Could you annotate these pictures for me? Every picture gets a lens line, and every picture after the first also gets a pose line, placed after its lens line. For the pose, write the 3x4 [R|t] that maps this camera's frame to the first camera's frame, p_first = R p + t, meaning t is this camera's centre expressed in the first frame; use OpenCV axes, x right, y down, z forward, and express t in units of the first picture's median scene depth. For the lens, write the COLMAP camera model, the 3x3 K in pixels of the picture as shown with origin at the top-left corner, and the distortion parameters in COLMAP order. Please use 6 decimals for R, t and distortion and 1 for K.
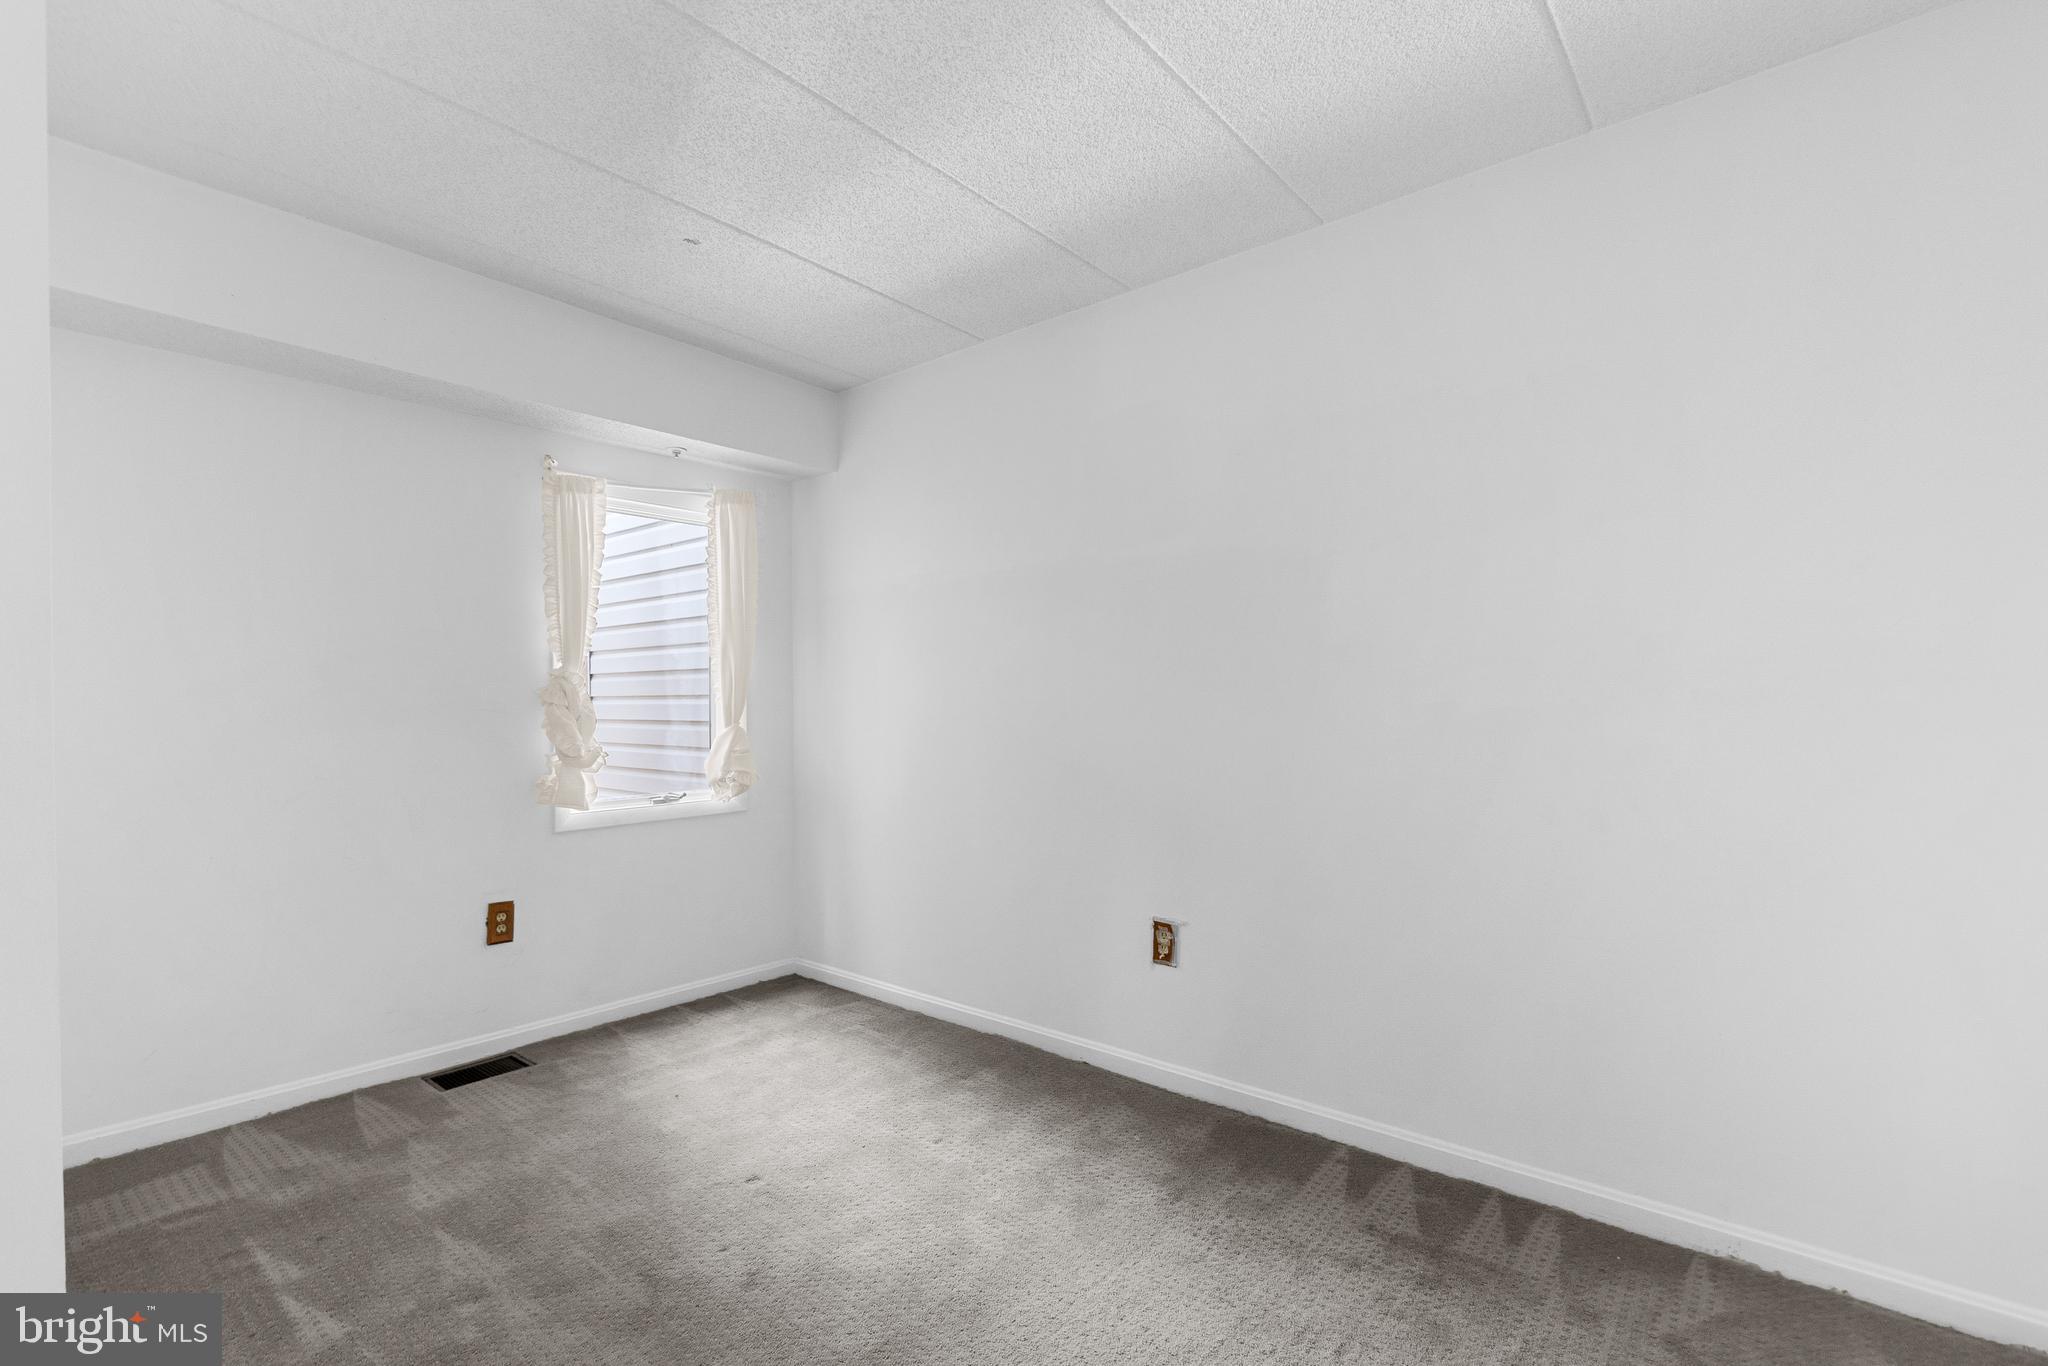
lens RADIAL K [[895.0, 0, 1020.9], [0, 895.0, 725.0], [0, 0, 1]] dist [0.000170, -0.000067]
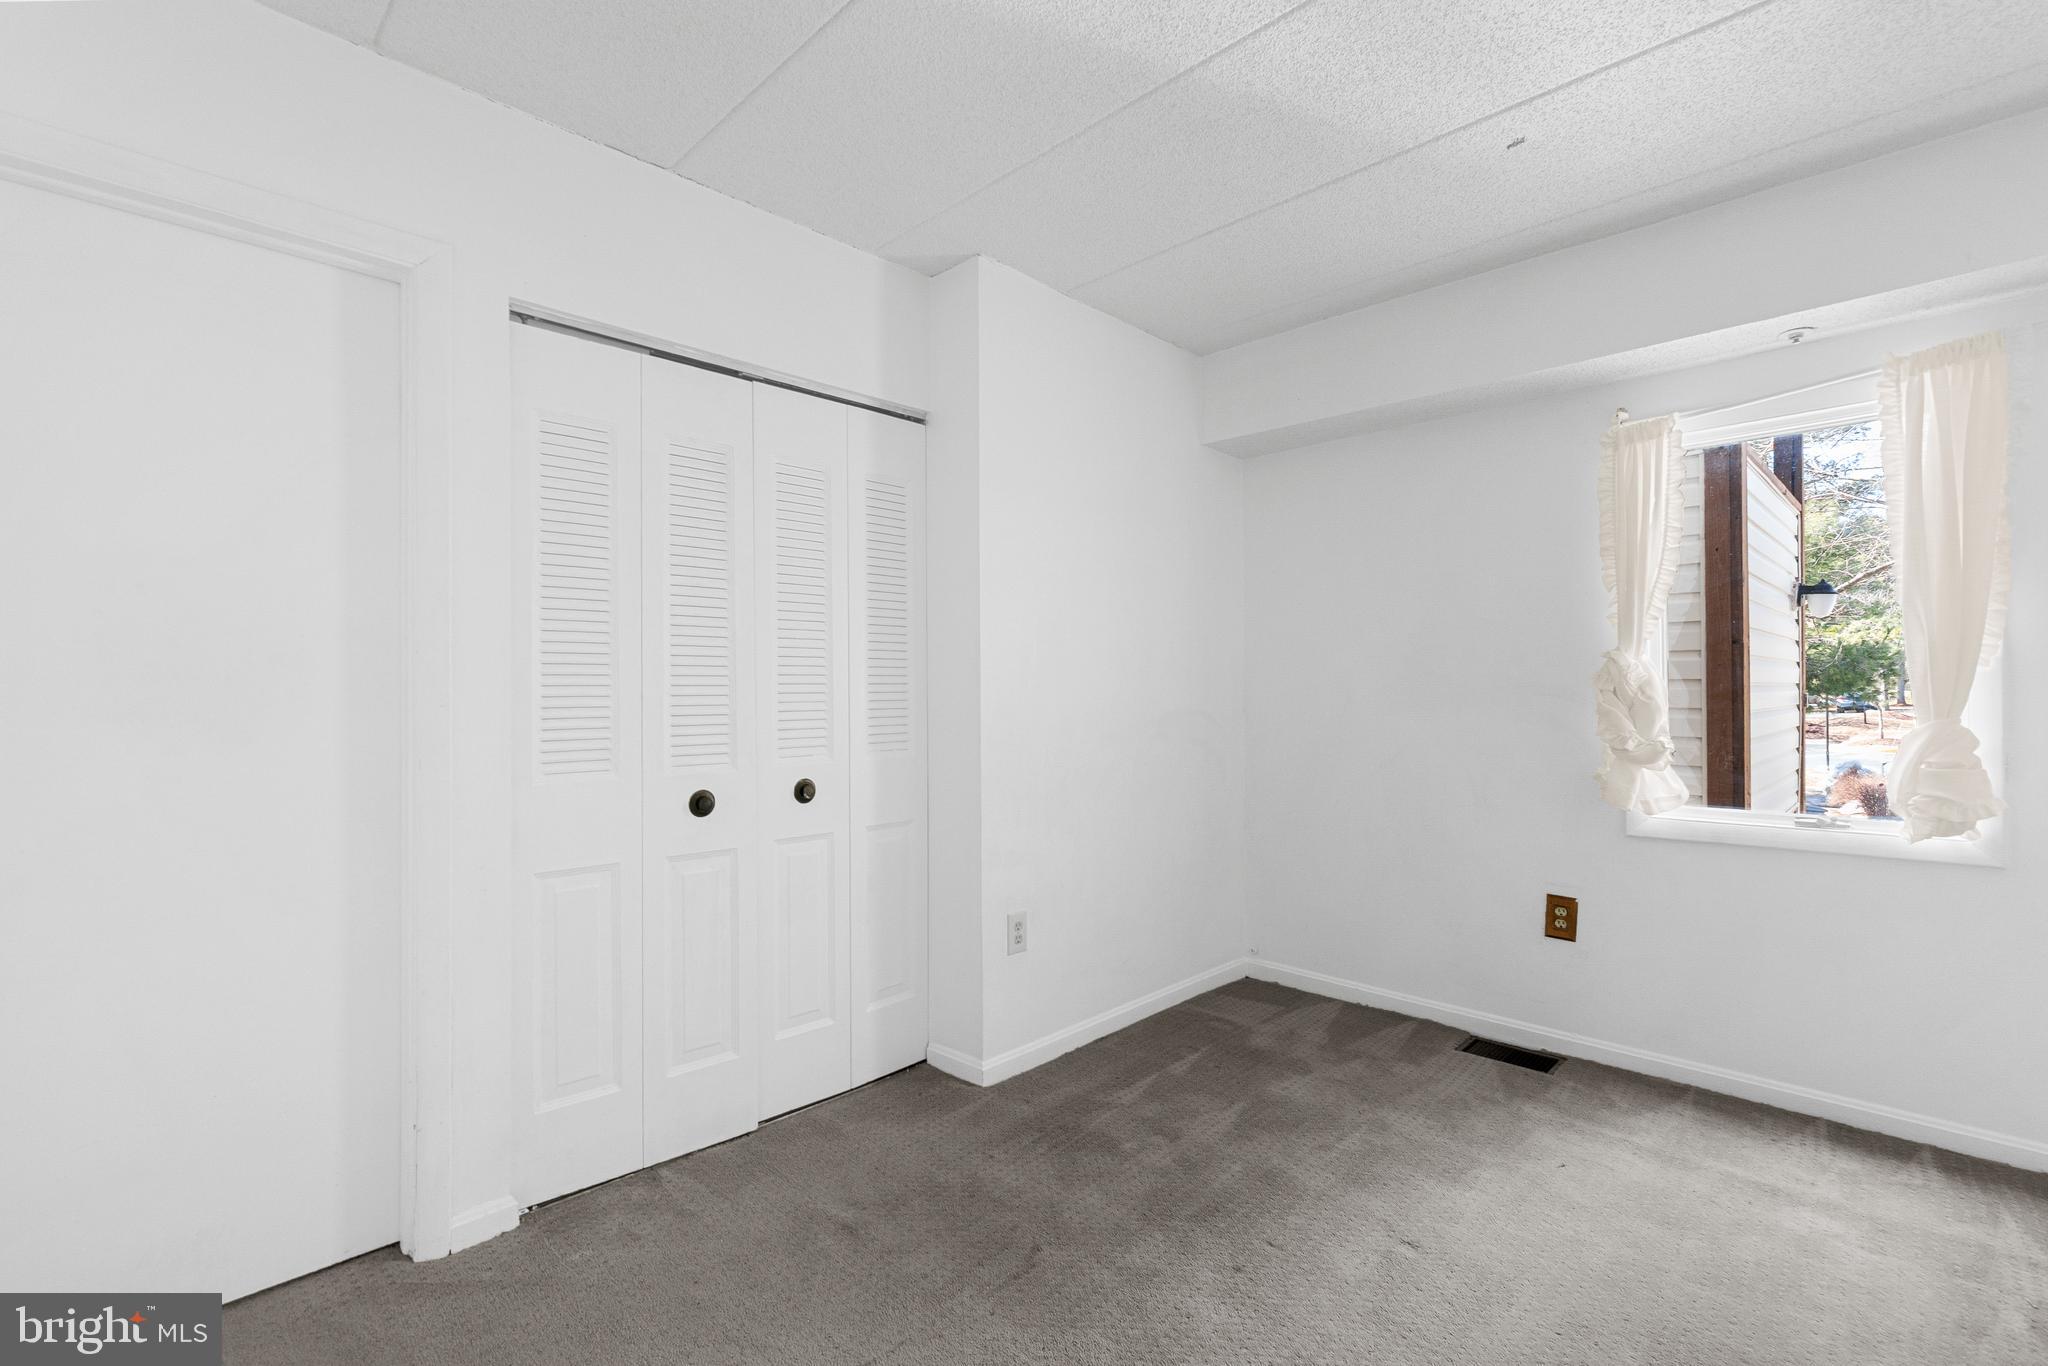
lens RADIAL K [[910.6, 0, 1029.6], [0, 910.6, 692.9], [0, 0, 1]] dist [0.015432, -0.000114]
pose [[-0.046855, 0.004076, -0.998893, 0.458540], [-0.019859, 0.999790, 0.005011, -0.013578], [0.998704, 0.020072, -0.046764, 0.515185]]
